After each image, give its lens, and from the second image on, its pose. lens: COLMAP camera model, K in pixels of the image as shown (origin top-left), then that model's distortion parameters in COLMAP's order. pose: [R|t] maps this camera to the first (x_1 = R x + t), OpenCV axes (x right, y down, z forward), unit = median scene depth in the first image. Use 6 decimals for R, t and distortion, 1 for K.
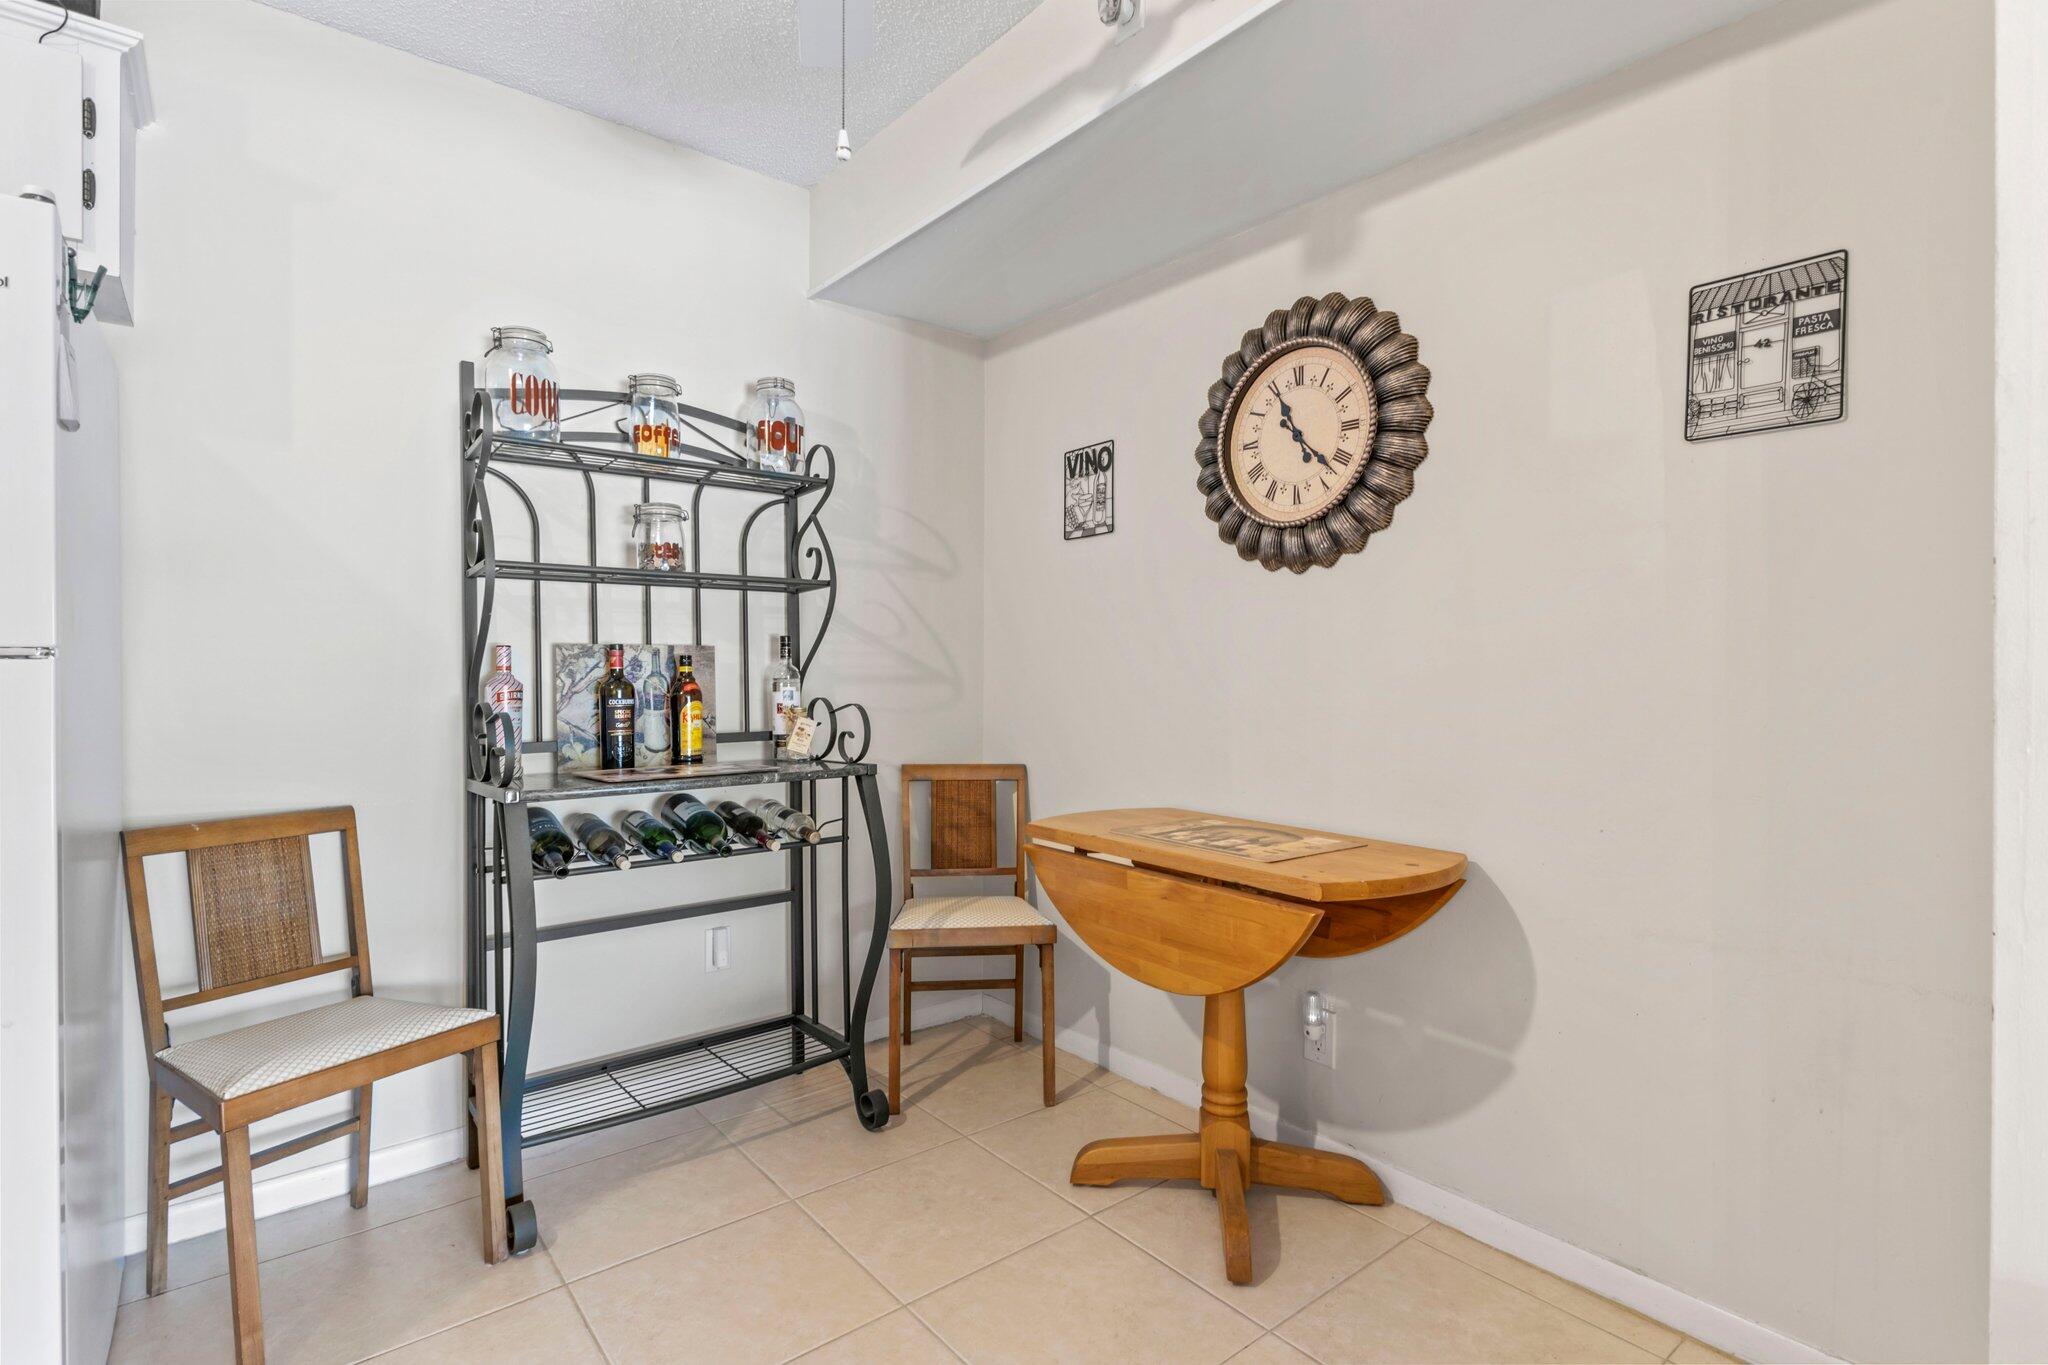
lens RADIAL K [[986.5, 0, 1036.9], [0, 986.5, 670.6], [0, 0, 1]] dist [0.001423, -0.000187]
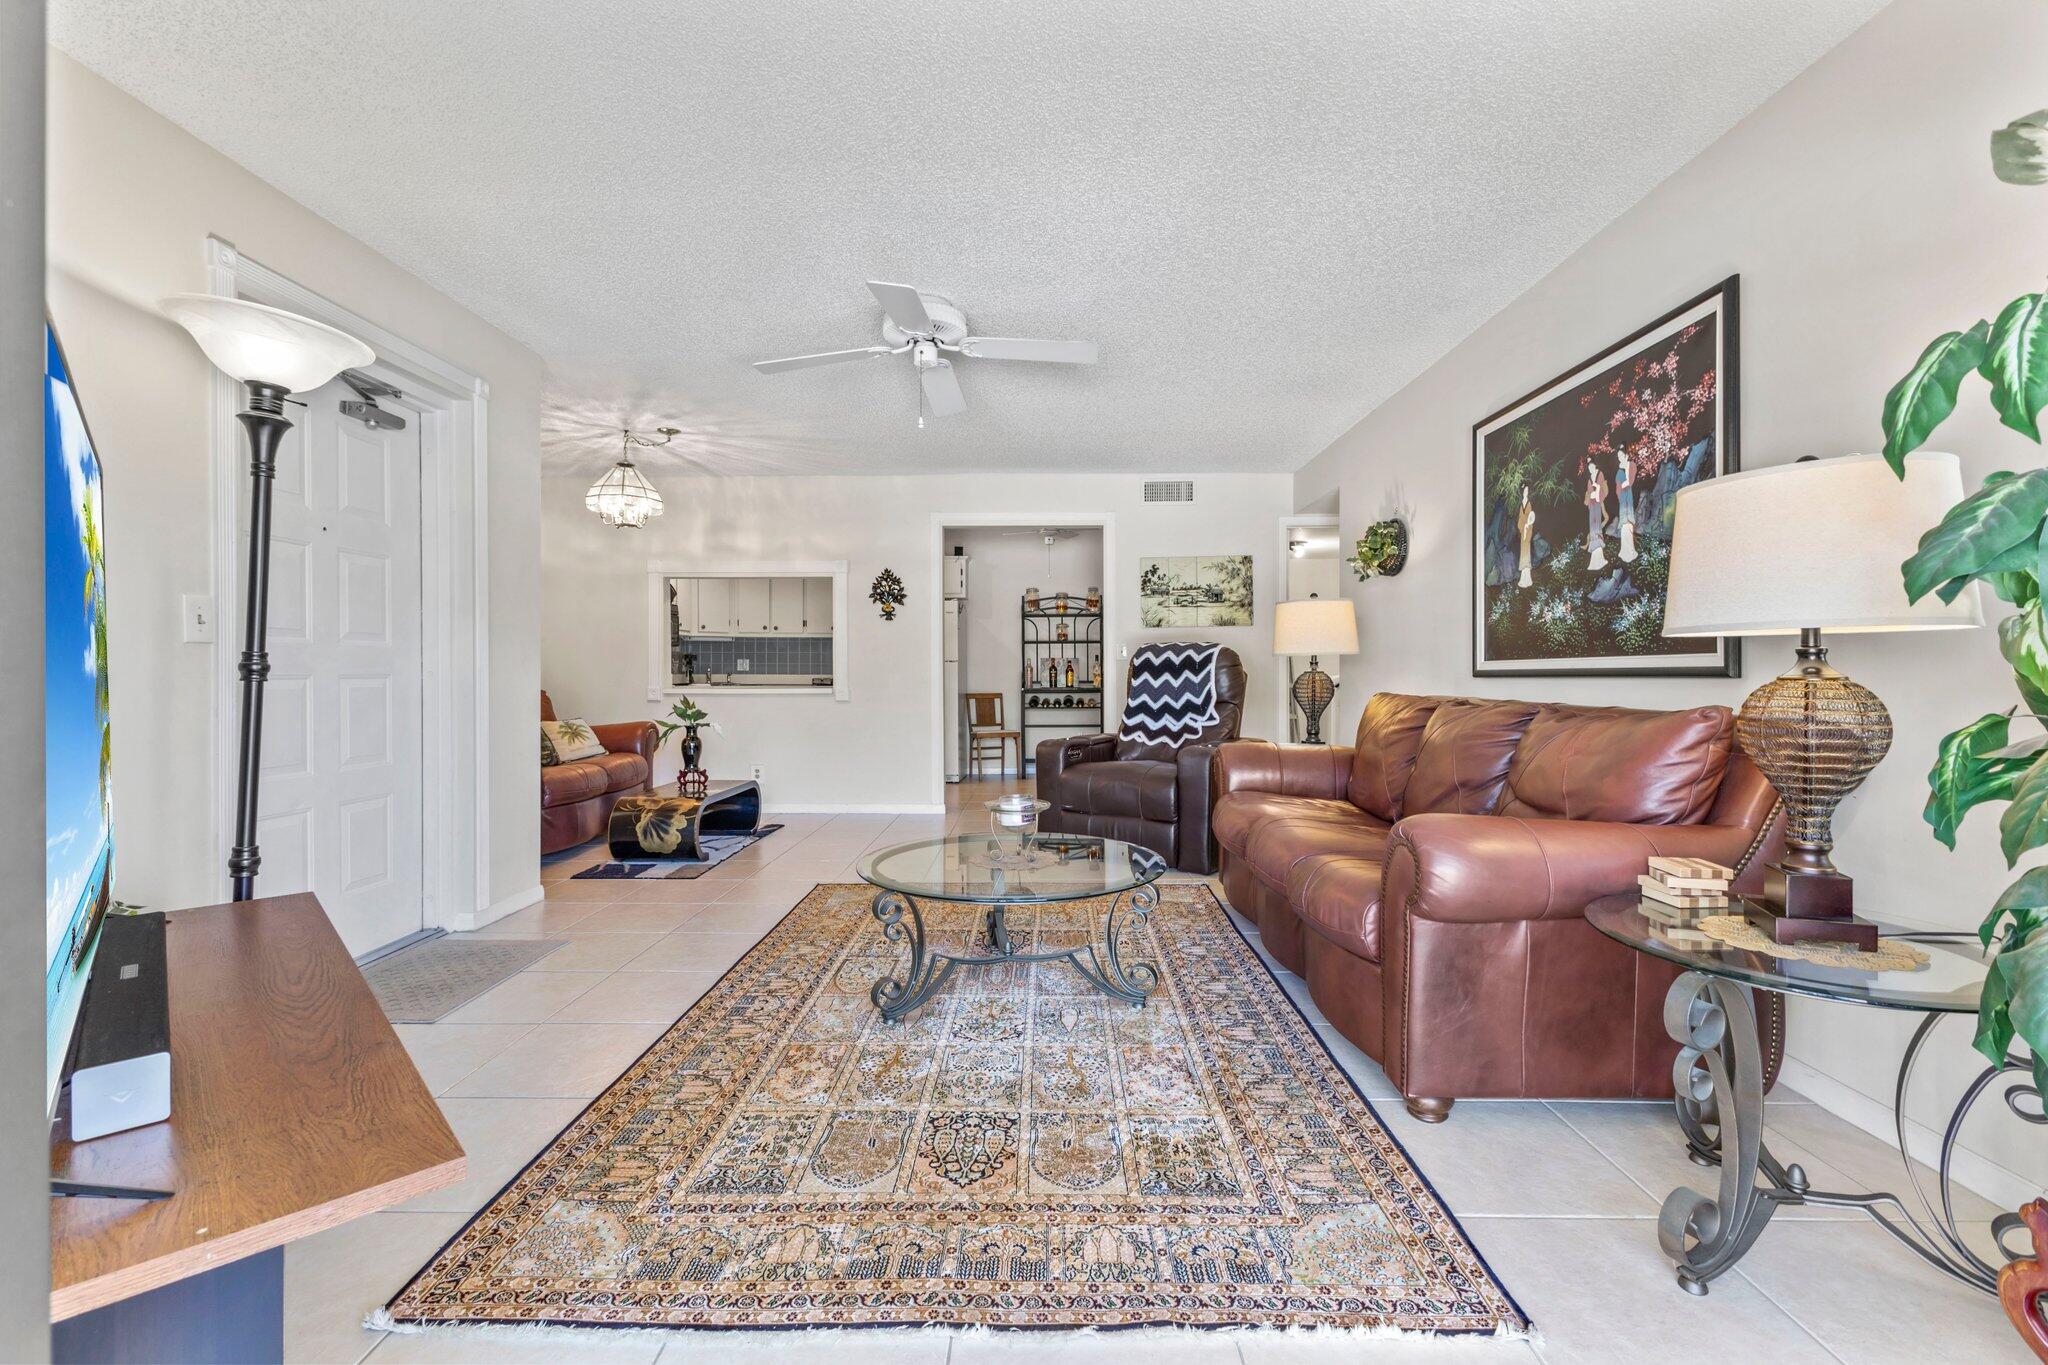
lens RADIAL K [[892.0, 0, 1029.8], [0, 892.0, 673.8], [0, 0, 1]] dist [0.015869, -0.000481]
pose [[0.766889, -0.004878, -0.641761, 1.986489], [-0.000949, 0.999961, -0.008735, 0.074283], [0.641779, 0.007308, 0.766855, -2.026564]]
